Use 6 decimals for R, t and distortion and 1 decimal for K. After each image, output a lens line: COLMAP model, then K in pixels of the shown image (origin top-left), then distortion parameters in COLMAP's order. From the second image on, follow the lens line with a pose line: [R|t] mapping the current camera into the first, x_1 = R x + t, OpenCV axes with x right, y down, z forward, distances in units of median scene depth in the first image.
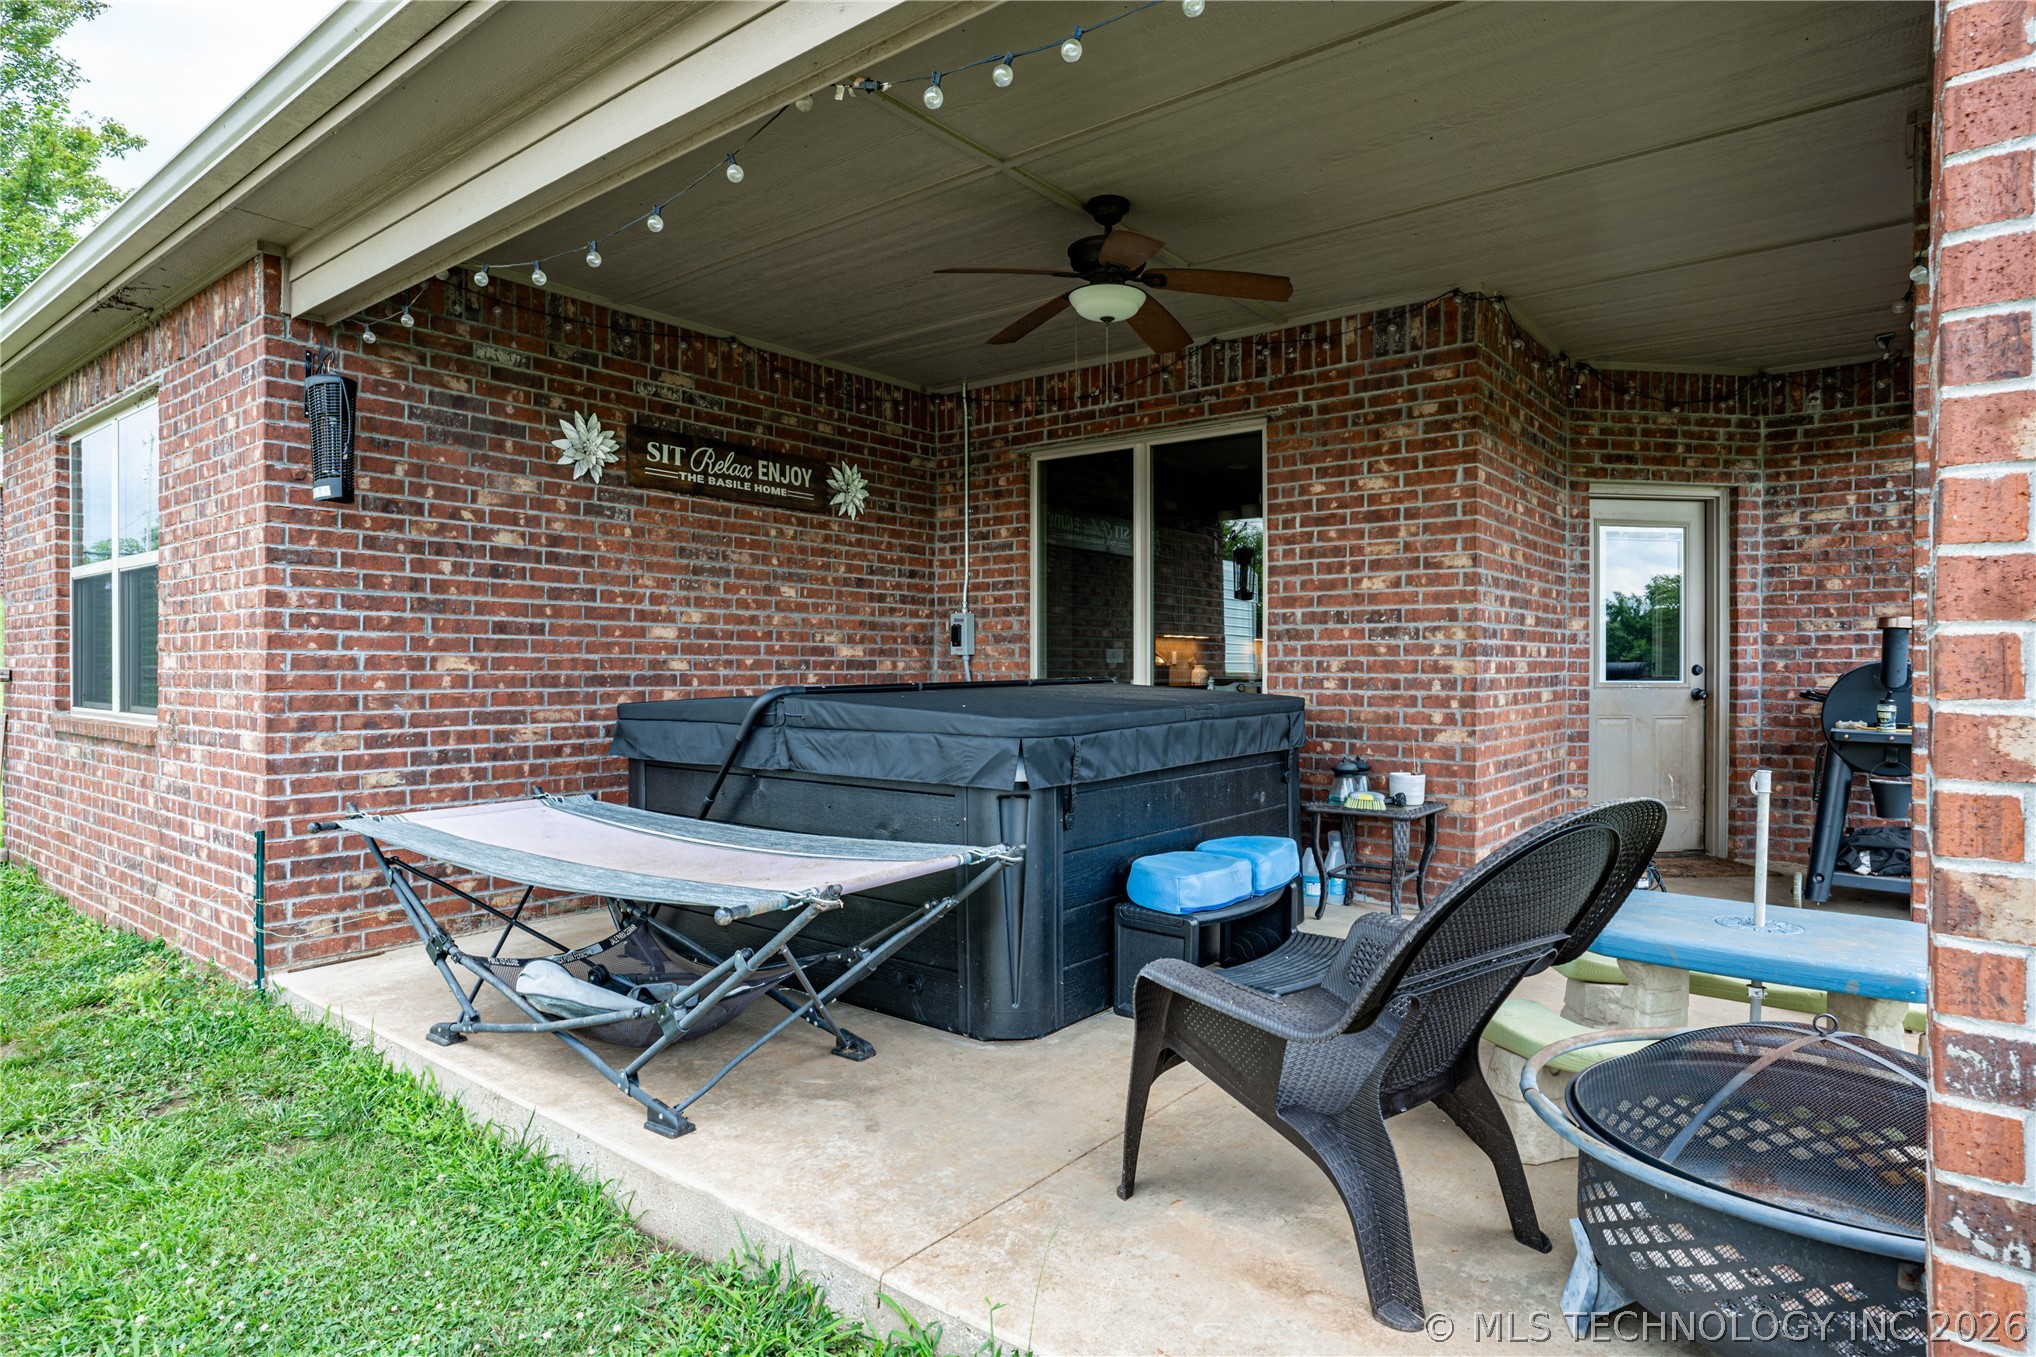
lens RADIAL K [[1119.0, 0, 1019.4], [0, 1119.0, 674.8], [0, 0, 1]] dist [-0.052819, 0.039688]
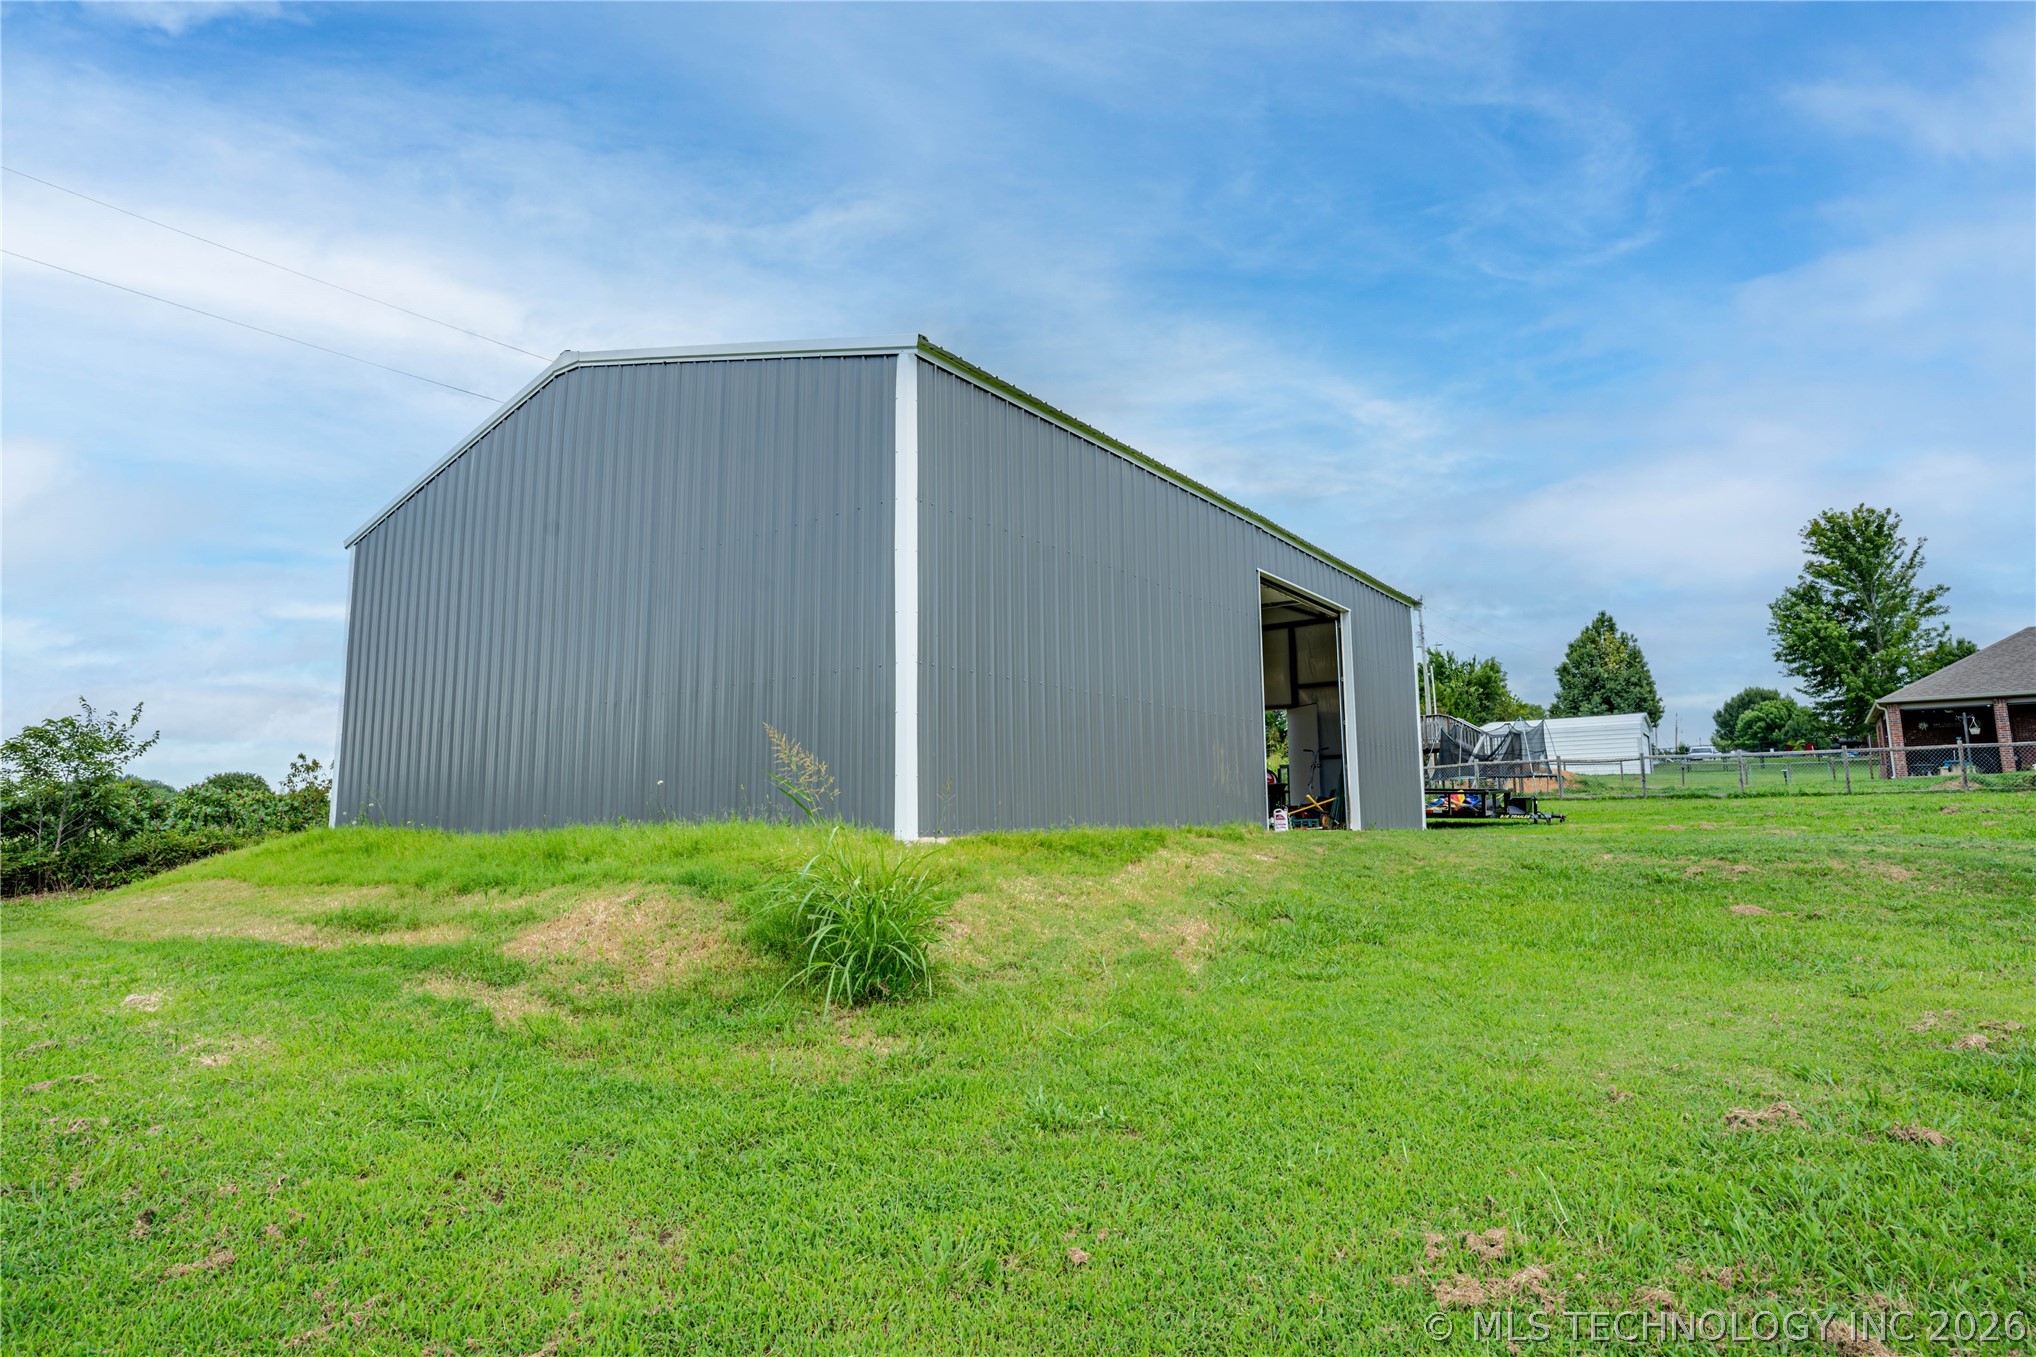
lens RADIAL K [[1119.0, 0, 1019.4], [0, 1119.0, 674.8], [0, 0, 1]] dist [-0.052819, 0.039688]
pose [[0.049484, -0.144670, -0.988242, 7.404430], [0.001131, 0.989461, -0.144792, 0.604659], [0.998774, 0.006047, 0.049127, -6.142587]]
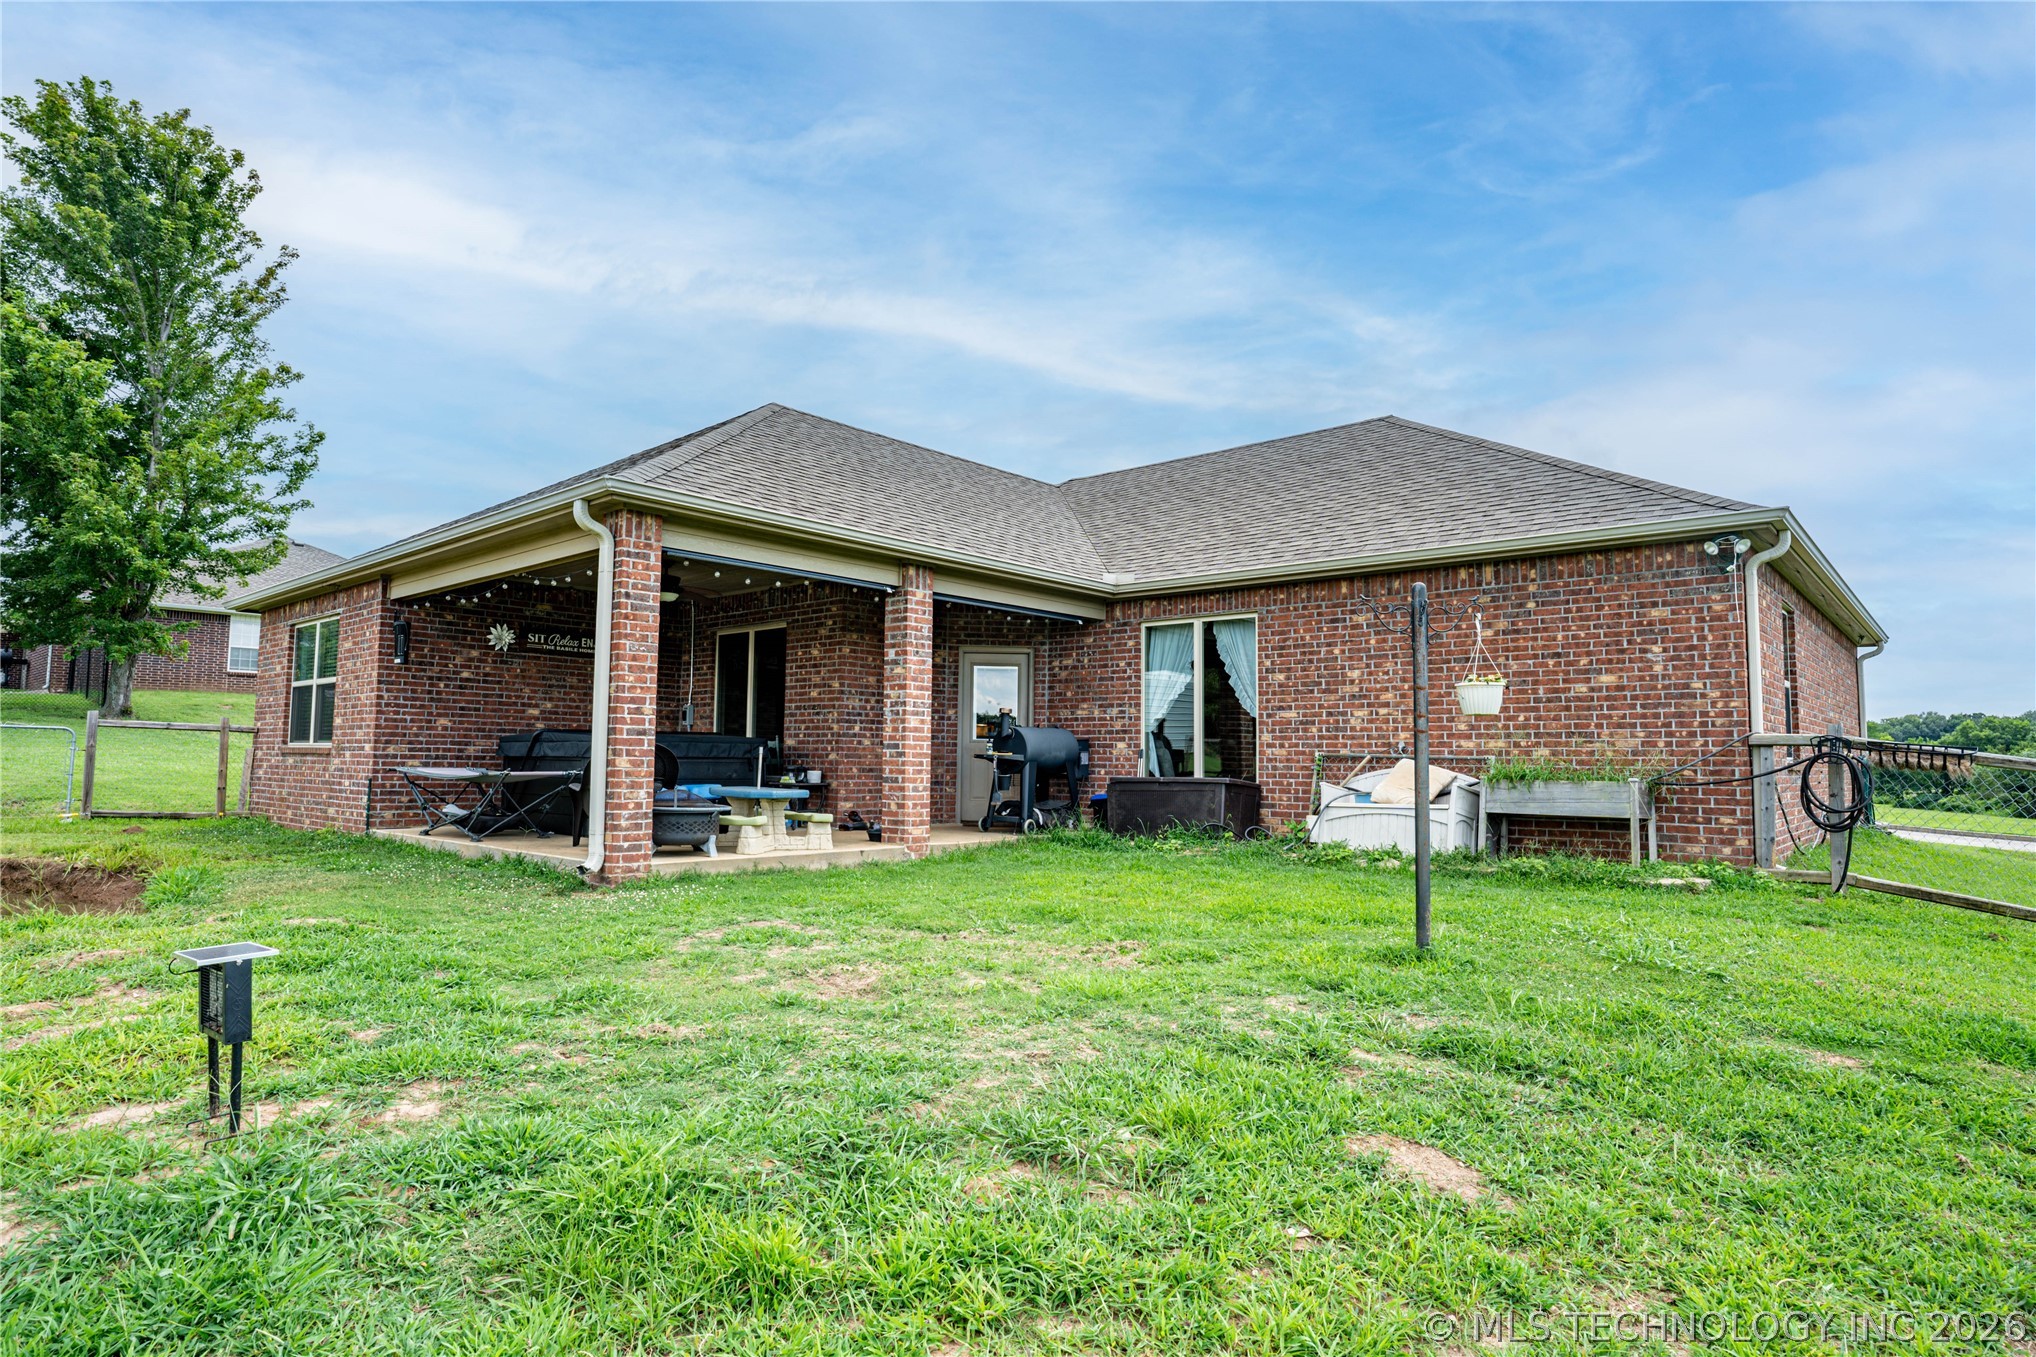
lens RADIAL K [[1119.0, 0, 1019.4], [0, 1119.0, 674.8], [0, 0, 1]] dist [-0.052819, 0.039688]
pose [[0.998456, 0.004884, -0.055334, 0.870407], [-0.009606, 0.996301, -0.085390, 0.077830], [0.054713, 0.085790, 0.994810, -1.347827]]
